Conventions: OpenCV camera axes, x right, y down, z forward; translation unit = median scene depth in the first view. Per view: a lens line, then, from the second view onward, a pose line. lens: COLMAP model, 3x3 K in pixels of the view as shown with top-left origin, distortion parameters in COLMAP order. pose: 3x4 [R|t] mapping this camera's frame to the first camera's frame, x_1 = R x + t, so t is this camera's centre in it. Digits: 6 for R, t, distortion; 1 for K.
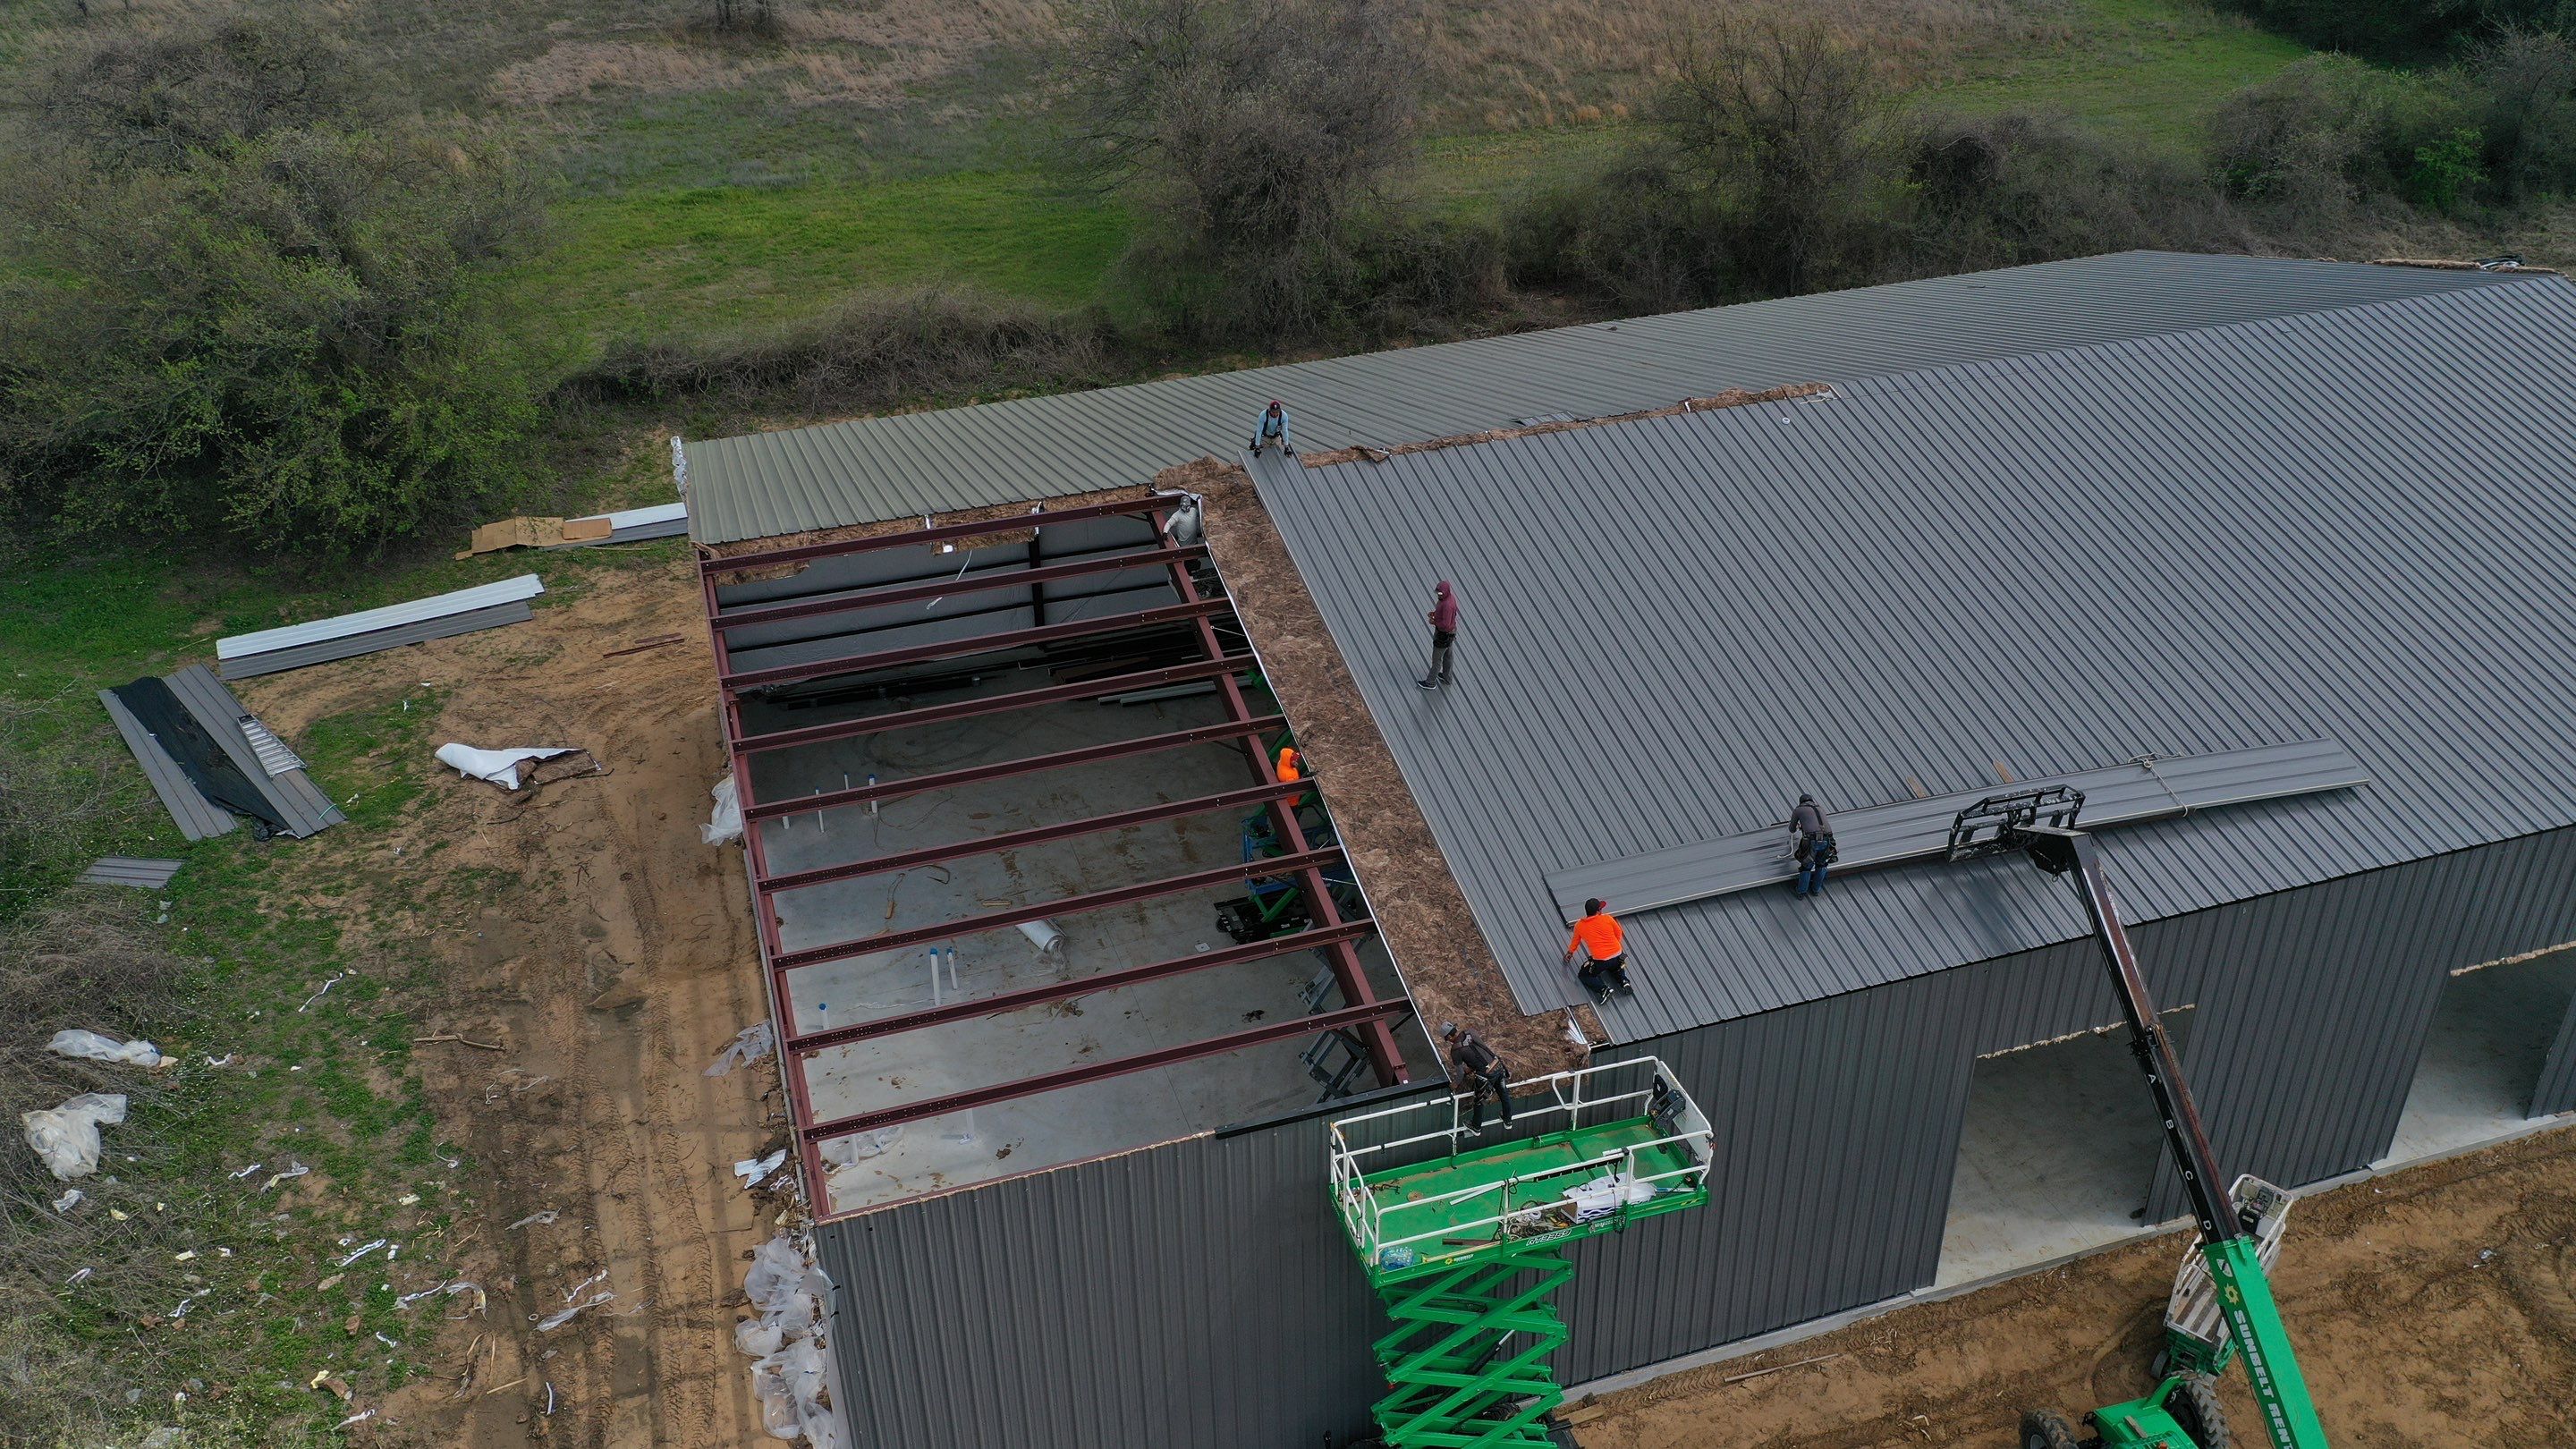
lens RADIAL K [[2050.0, 0, 1282.3], [0, 2050.0, 723.1], [0, 0, 1]] dist [0.015301, 0.006172]
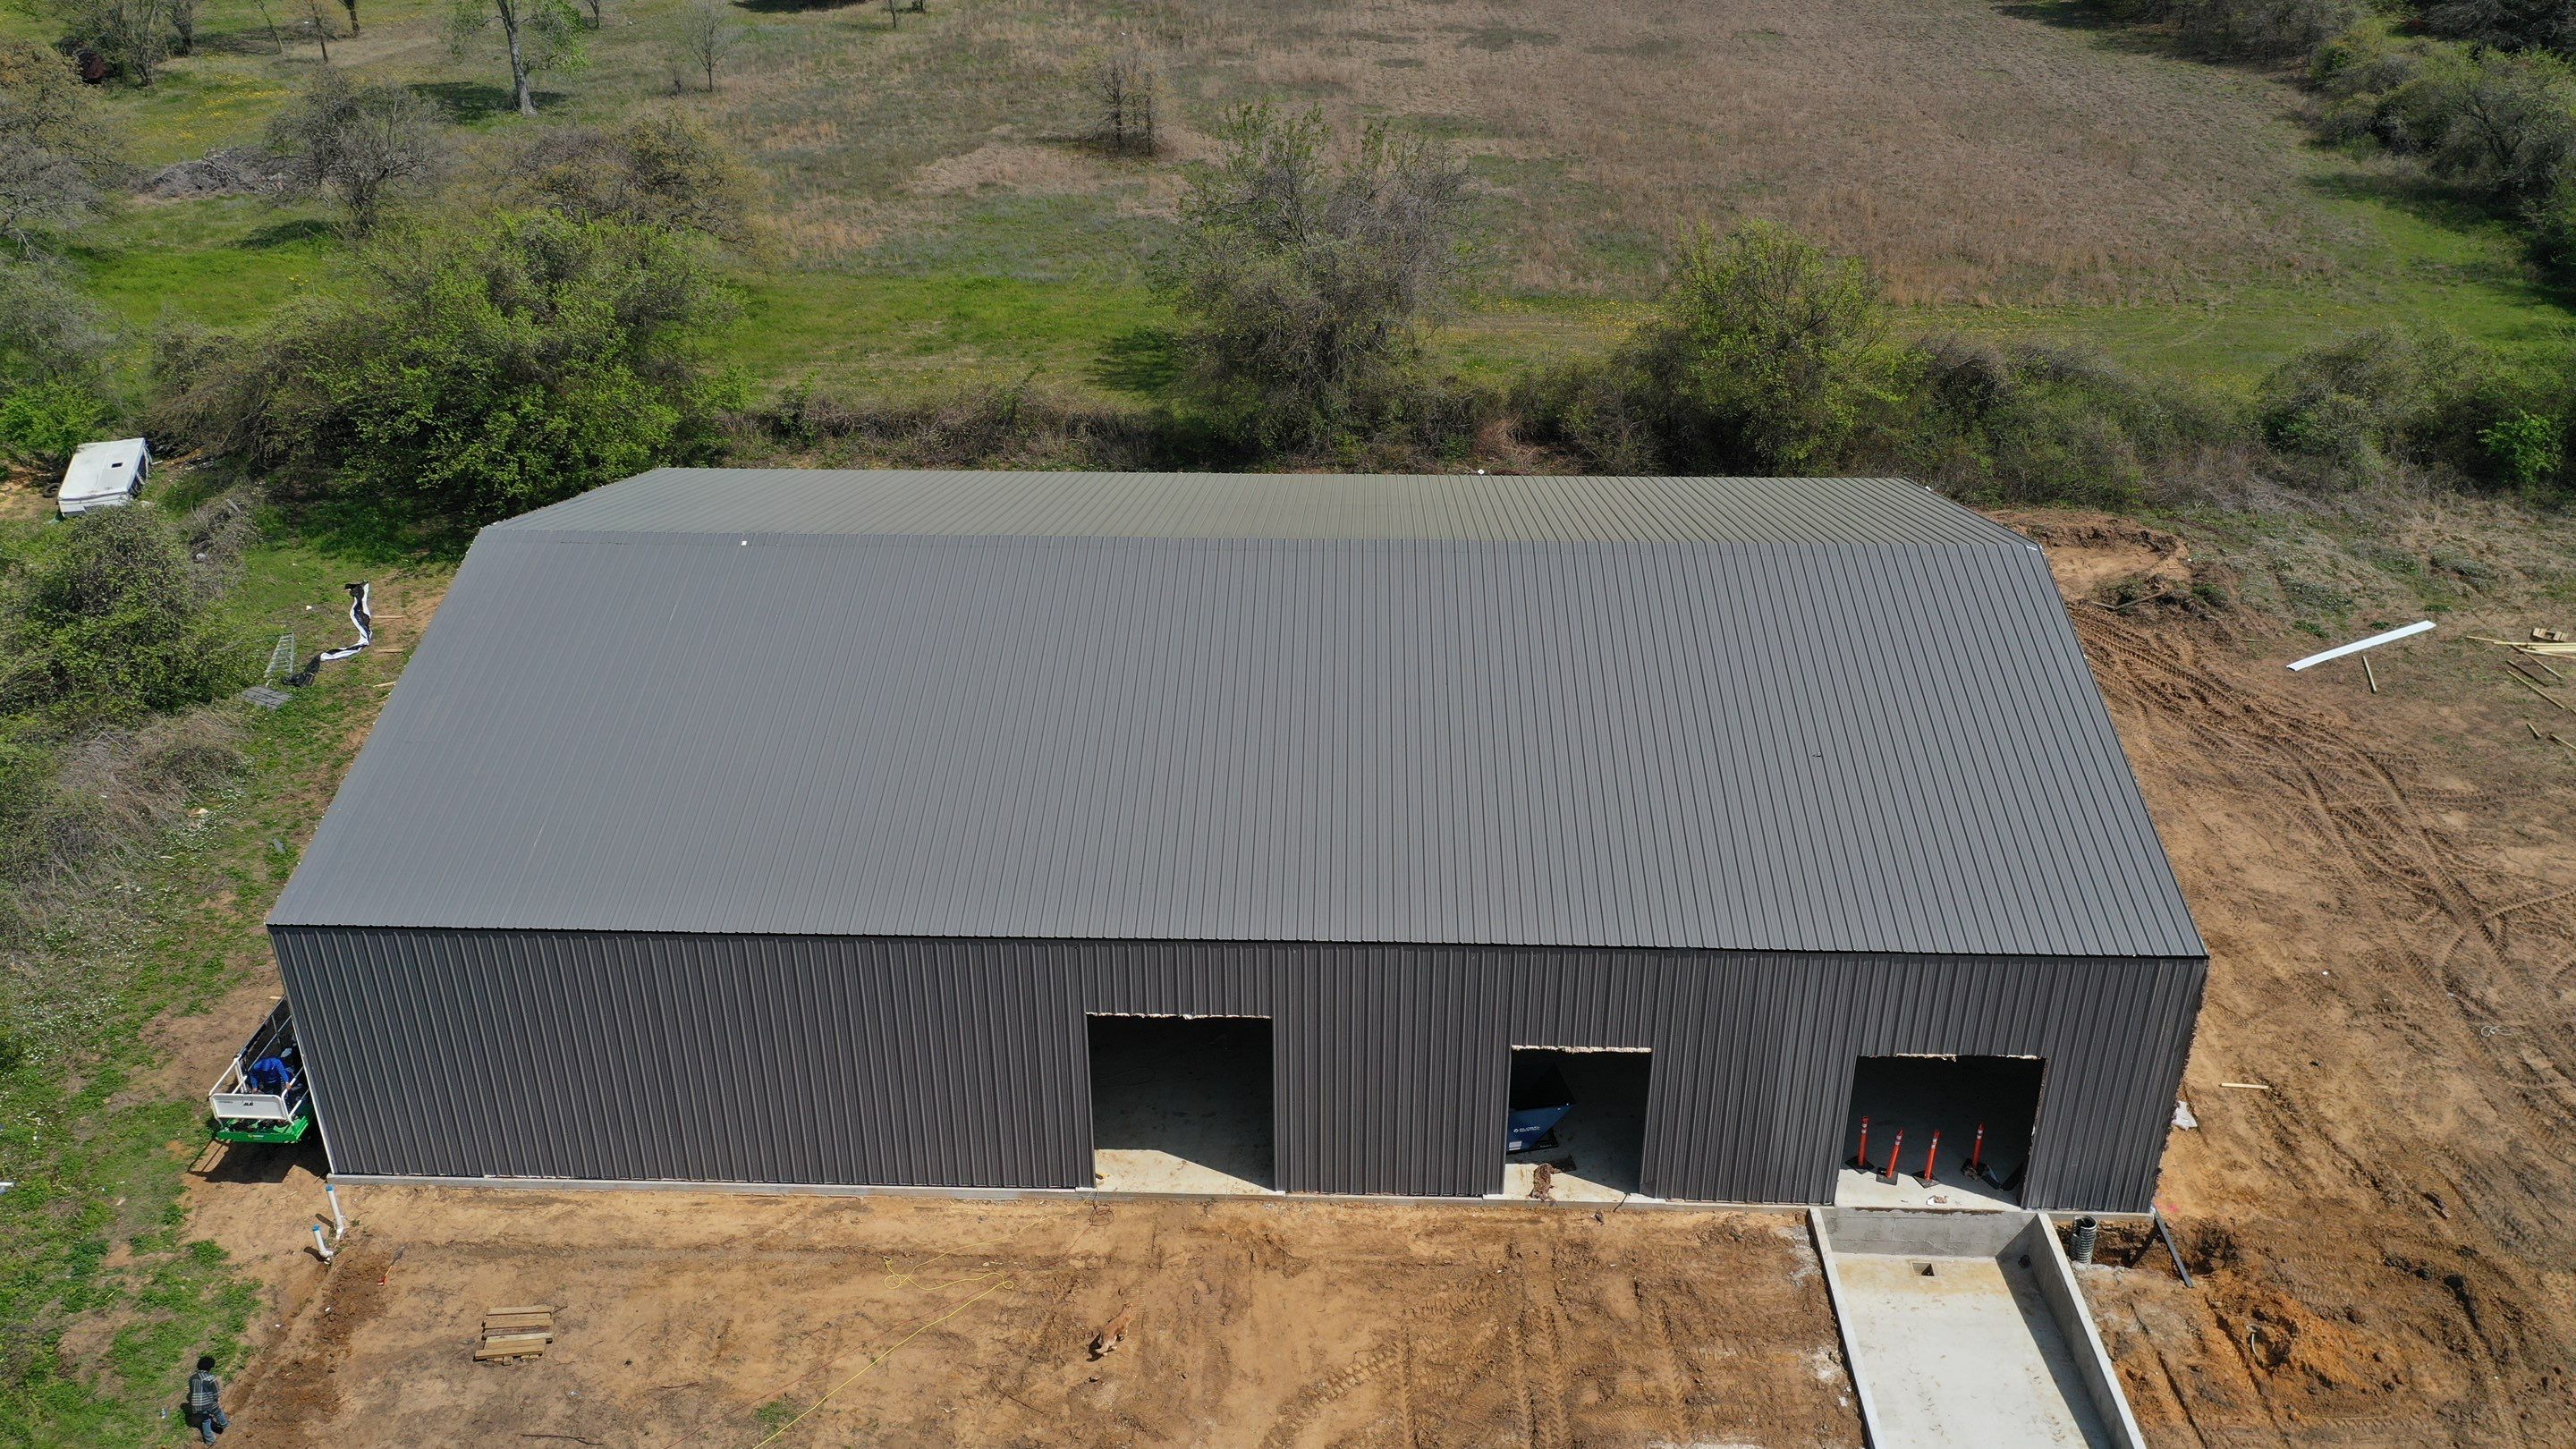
lens RADIAL K [[2050.0, 0, 1282.3], [0, 2050.0, 723.1], [0, 0, 1]] dist [0.015301, 0.006172]
pose [[0.938690, 0.172637, -0.298426, 0.656722], [-0.184438, 0.982775, -0.011619, -0.031851], [0.291280, 0.065947, 0.954362, -0.239413]]
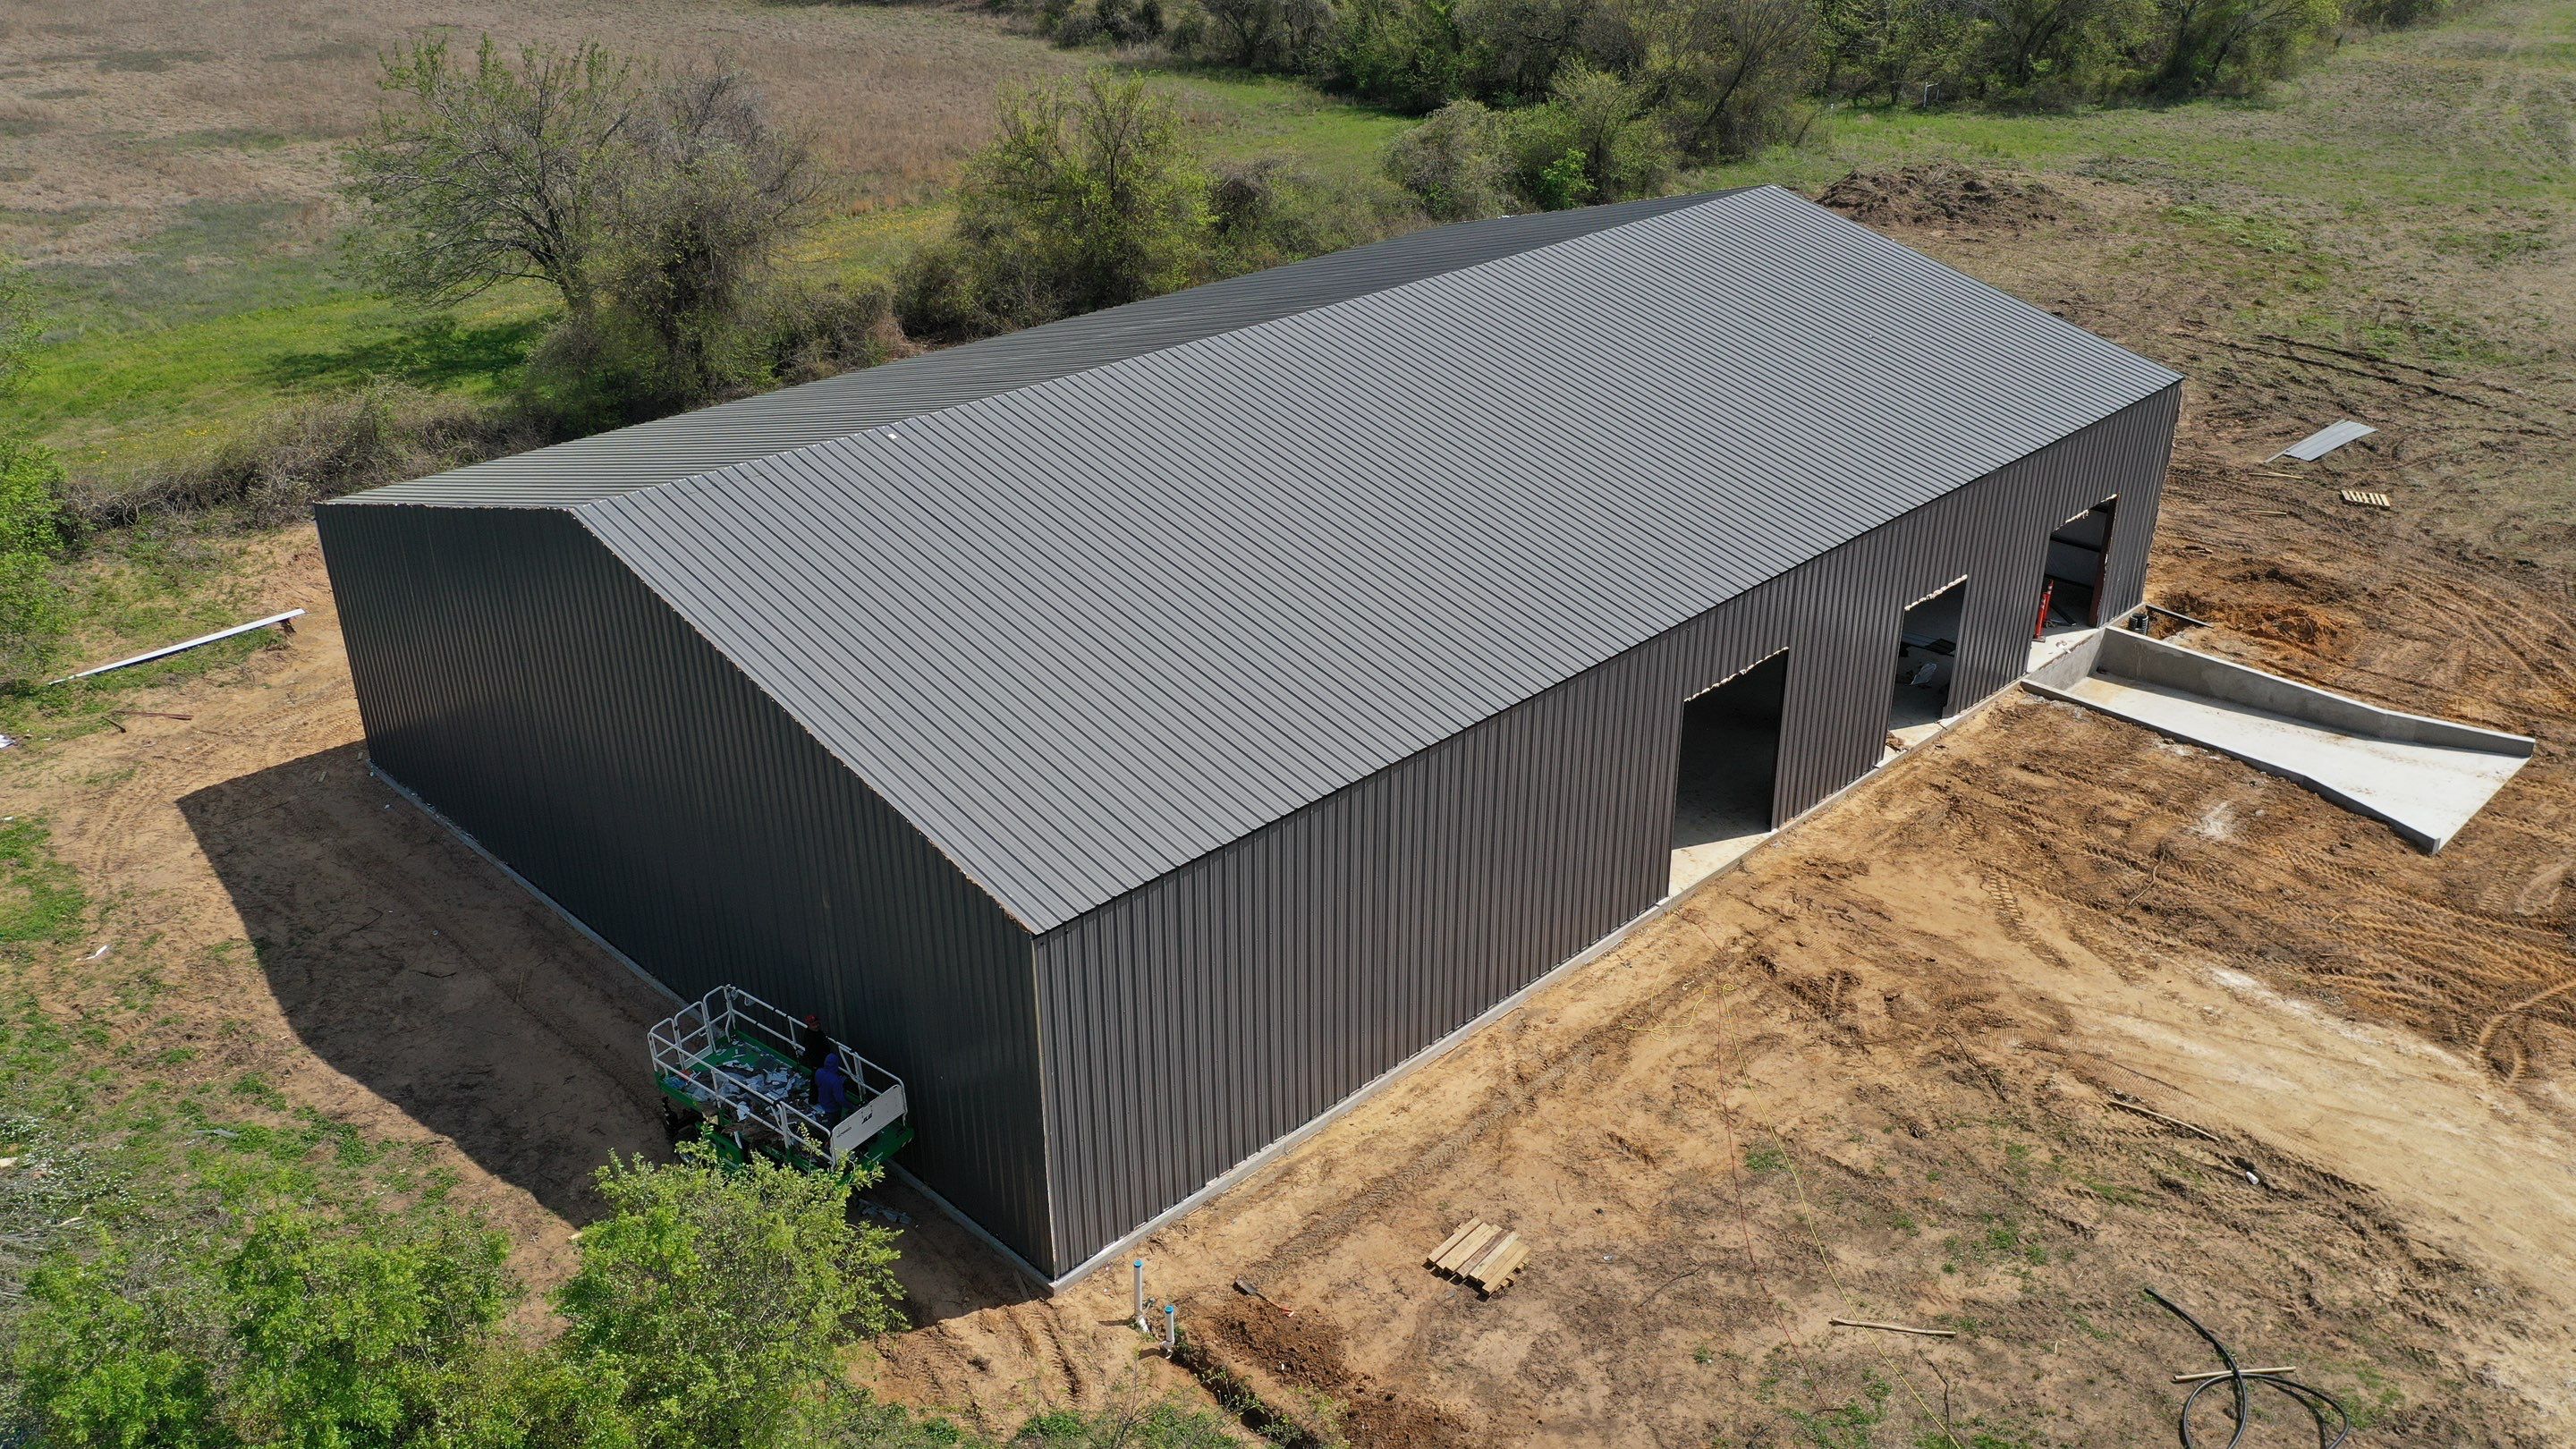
lens RADIAL K [[2050.0, 0, 1282.3], [0, 2050.0, 723.1], [0, 0, 1]] dist [0.015301, 0.006172]
pose [[0.892177, -0.188214, 0.410603, -0.362081], [0.218916, 0.975325, -0.028596, 0.120873], [-0.395089, 0.115400, 0.911366, -0.113758]]
